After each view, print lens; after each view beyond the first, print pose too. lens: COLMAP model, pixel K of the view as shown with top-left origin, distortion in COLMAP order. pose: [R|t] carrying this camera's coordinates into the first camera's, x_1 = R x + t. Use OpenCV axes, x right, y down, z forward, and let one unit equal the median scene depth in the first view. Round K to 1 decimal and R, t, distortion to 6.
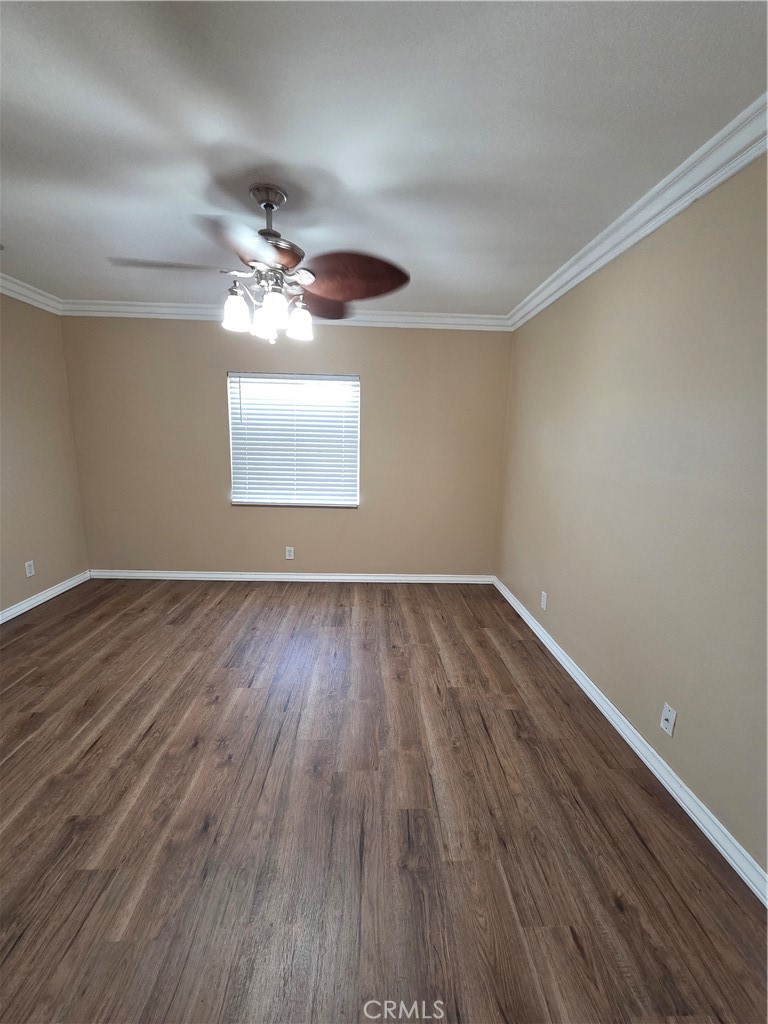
lens RADIAL K [[418.8, 0, 382.9], [0, 418.8, 514.3], [0, 0, 1]] dist [-0.007361, 0.003269]
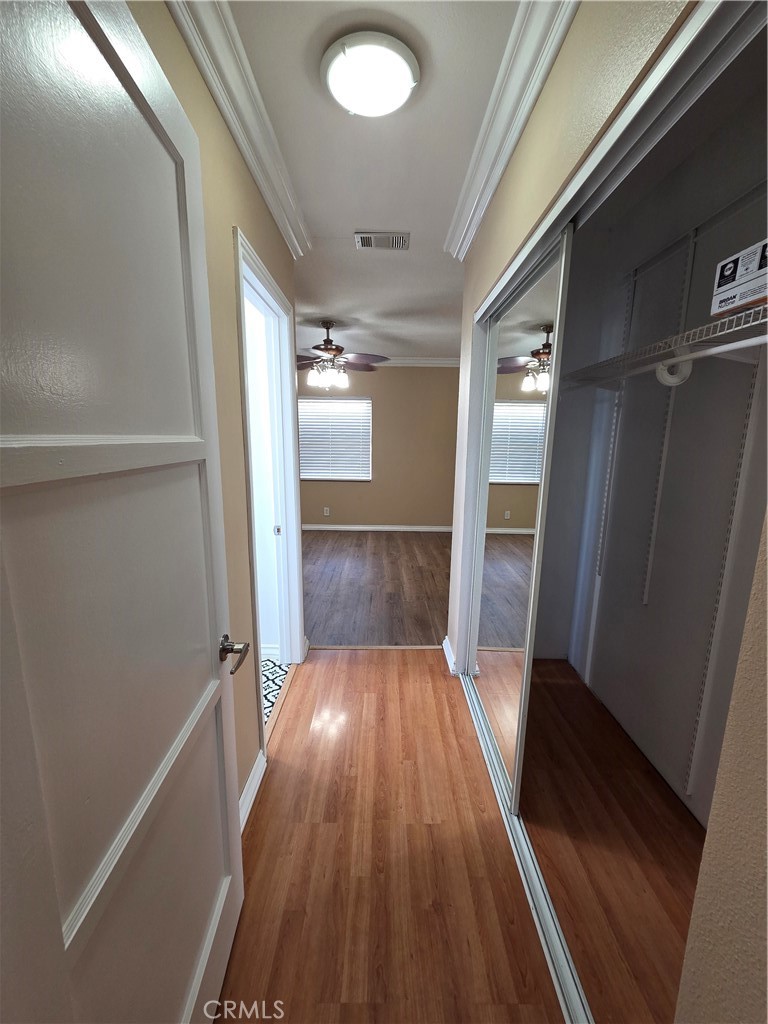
lens RADIAL K [[418.8, 0, 386.3], [0, 418.8, 513.6], [0, 0, 1]] dist [-0.007361, 0.003269]
pose [[0.999615, -0.003264, -0.027560, 0.065904], [0.003136, 0.999984, -0.004686, 0.182336], [0.027575, 0.004597, 0.999609, -0.894222]]
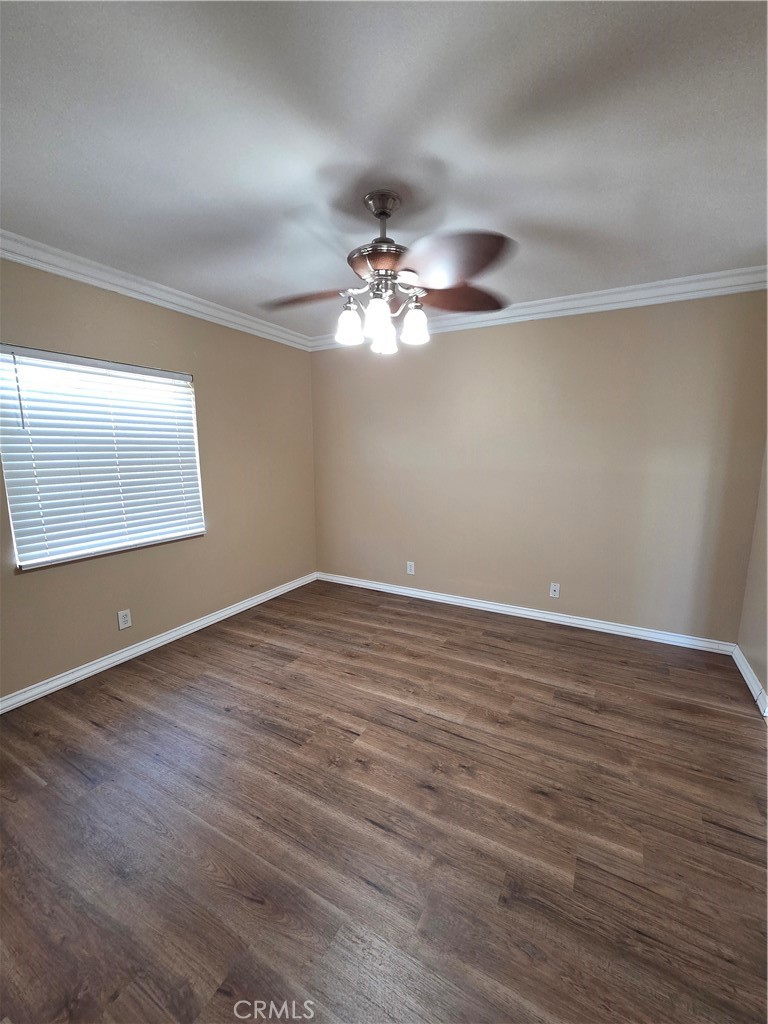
lens RADIAL K [[418.8, 0, 385.9], [0, 418.8, 514.6], [0, 0, 1]] dist [-0.007361, 0.003269]
pose [[0.522482, -0.159432, 0.837612, -0.923904], [0.170390, 0.982071, 0.080644, -0.100022], [-0.835452, 0.100586, 0.540280, 0.416985]]
